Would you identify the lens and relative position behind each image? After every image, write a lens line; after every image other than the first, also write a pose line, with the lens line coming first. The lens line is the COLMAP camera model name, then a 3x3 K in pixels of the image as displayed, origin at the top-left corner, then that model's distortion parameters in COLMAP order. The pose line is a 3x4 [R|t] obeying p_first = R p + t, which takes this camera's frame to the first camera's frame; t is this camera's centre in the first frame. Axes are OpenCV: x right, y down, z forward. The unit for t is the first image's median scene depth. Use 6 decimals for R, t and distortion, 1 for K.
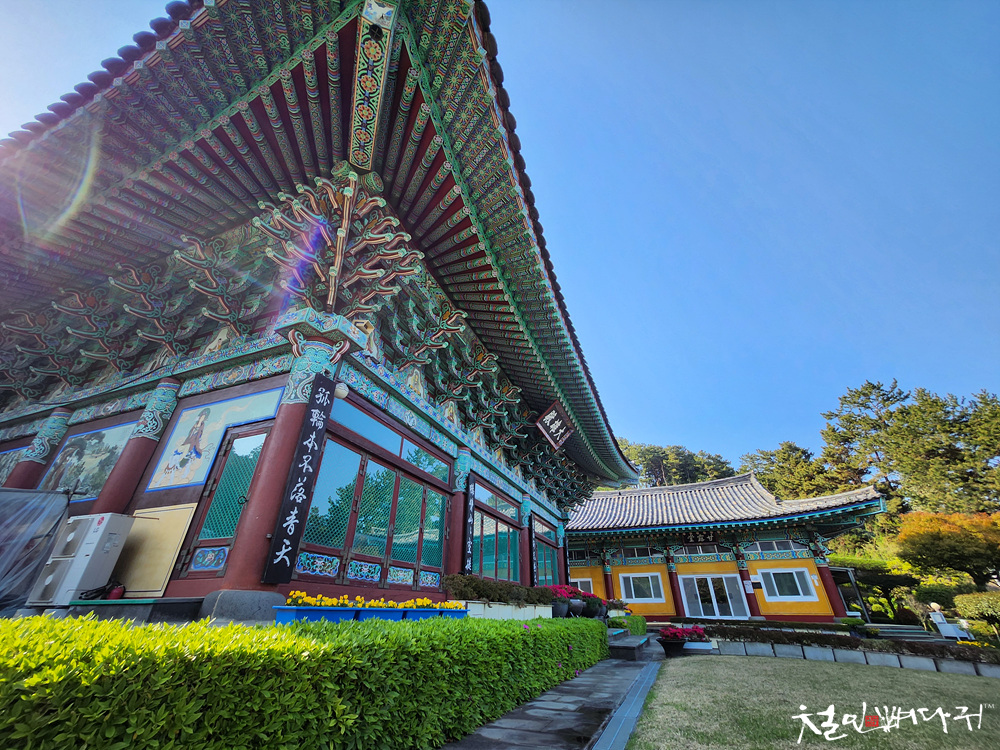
lens RADIAL K [[397.1, 0, 501.1], [0, 397.1, 374.2], [0, 0, 1]] dist [0.000545, 0.002192]
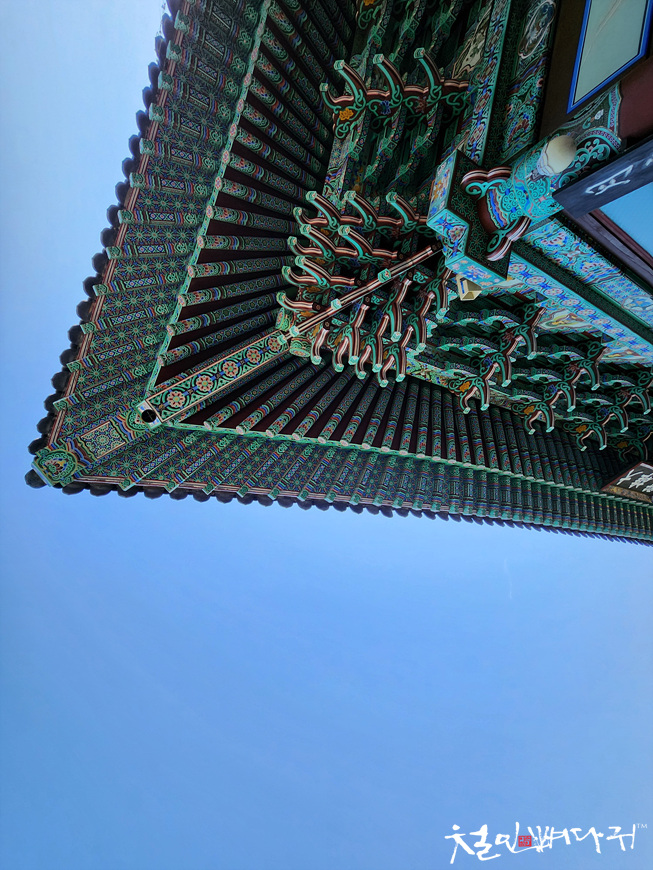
lens RADIAL K [[345.5, 0, 327.3], [0, 345.5, 426.6], [0, 0, 1]] dist [0.000545, 0.002192]
pose [[-0.744850, -0.549626, -0.378300, -0.238210], [0.637908, -0.420362, -0.645267, -0.027126], [0.195633, -0.721947, 0.663717, 0.336617]]
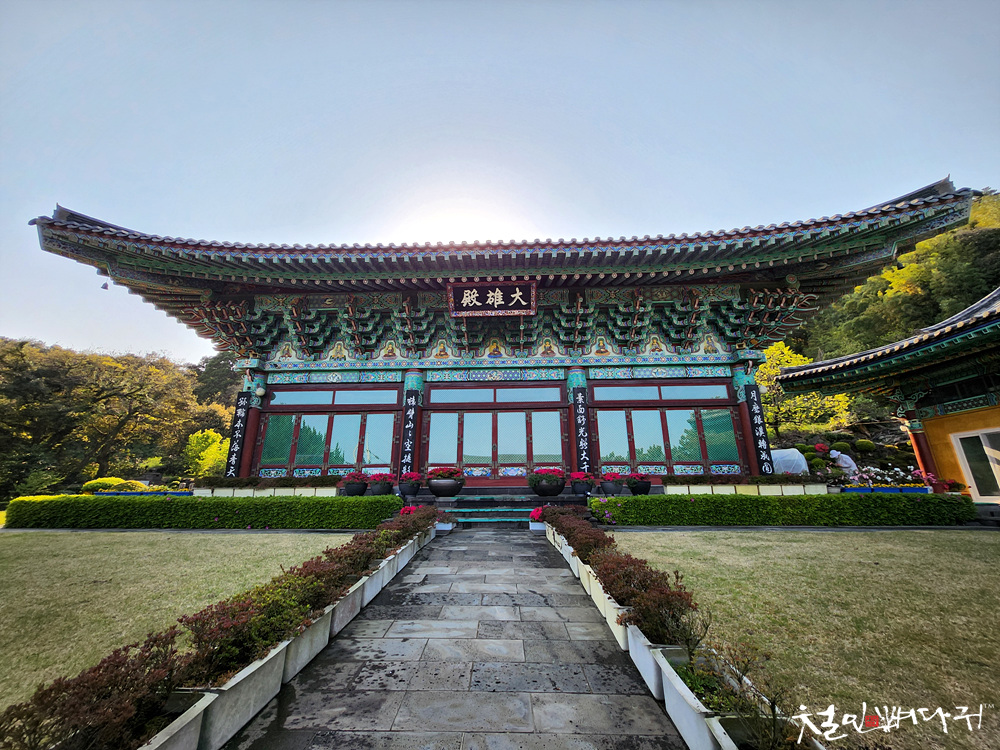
lens RADIAL K [[397.1, 0, 501.4], [0, 397.1, 371.6], [0, 0, 1]] dist [0.000545, 0.002192]
pose [[0.326187, -0.288191, -0.900305, 1.645940], [0.492158, 0.864910, -0.098548, 0.679679], [0.807083, -0.410947, 0.423957, 1.086238]]
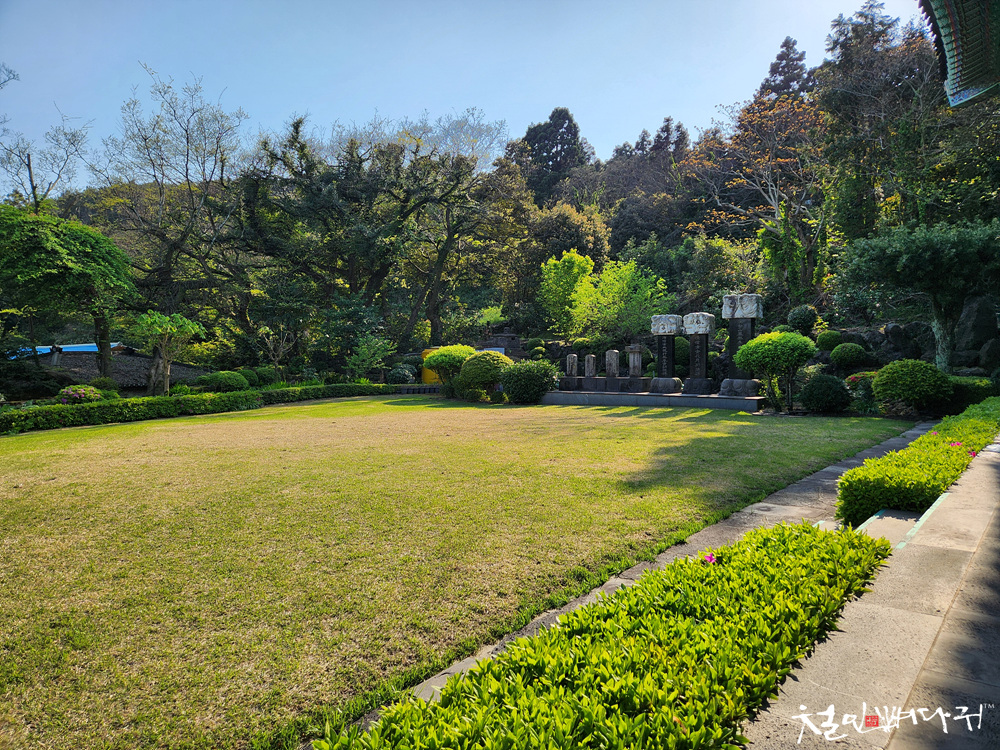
lens RADIAL K [[654.4, 0, 500.6], [0, 654.4, 374.1], [0, 0, 1]] dist [0.026344, -0.013755]
pose [[-0.313264, 0.020095, -0.949453, 1.051645], [0.491815, 0.858693, -0.144096, 0.476736], [0.812394, -0.512095, -0.278881, 0.831064]]
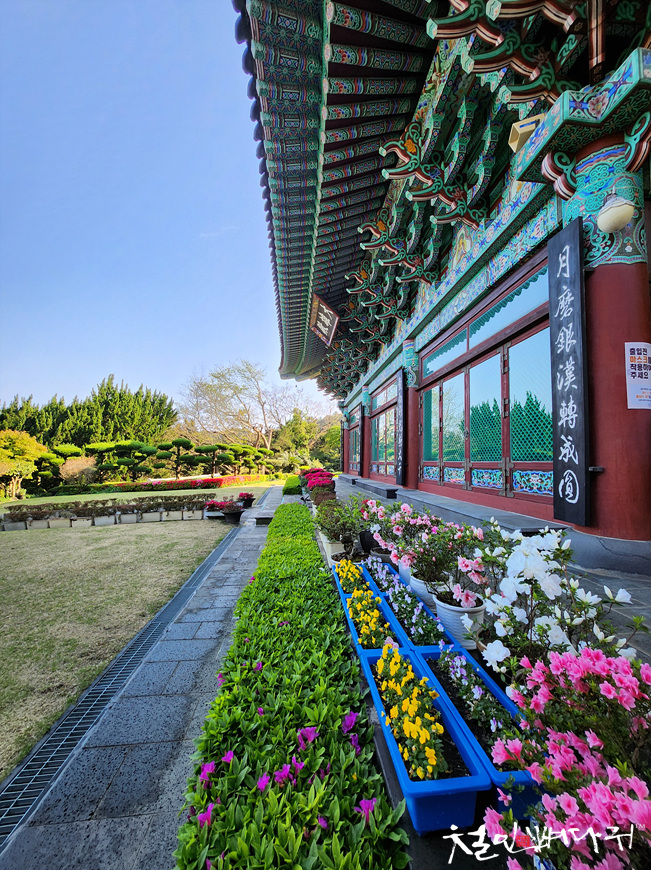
lens RADIAL K [[345.5, 0, 329.1], [0, 345.5, 441.7], [0, 0, 1]] dist [0.000545, 0.002192]
pose [[0.453607, -0.043849, -0.890123, -0.203118], [0.450262, 0.873215, 0.186438, 0.020423], [0.769093, -0.485358, 0.415840, 0.285595]]
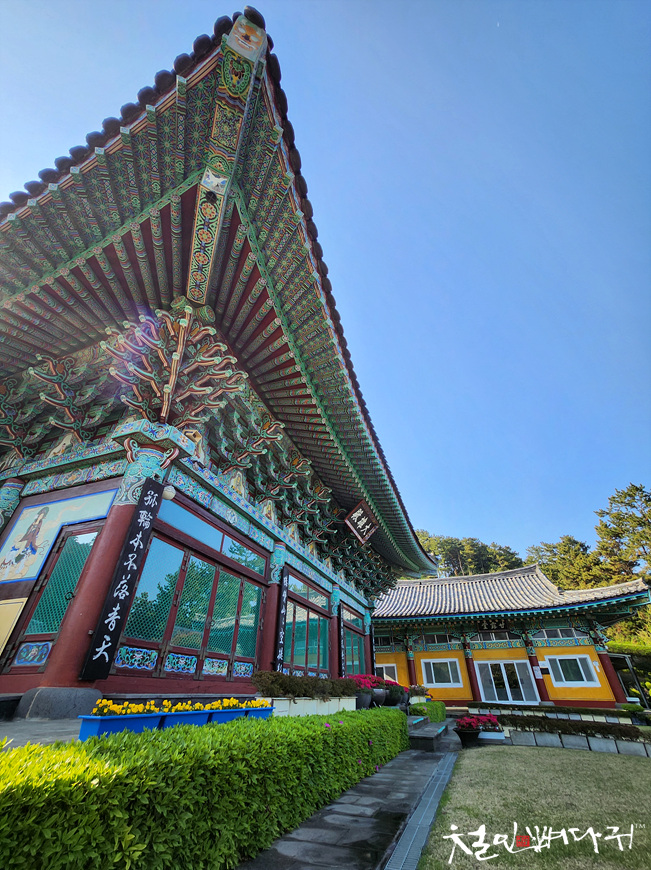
lens RADIAL K [[345.5, 0, 325.0], [0, 345.5, 440.5], [0, 0, 1]] dist [0.000545, 0.002192]
pose [[0.999687, 0.014909, 0.020095, 0.015137], [-0.013035, 0.995822, -0.090376, -0.022019], [-0.021358, 0.090086, 0.995705, 0.006832]]
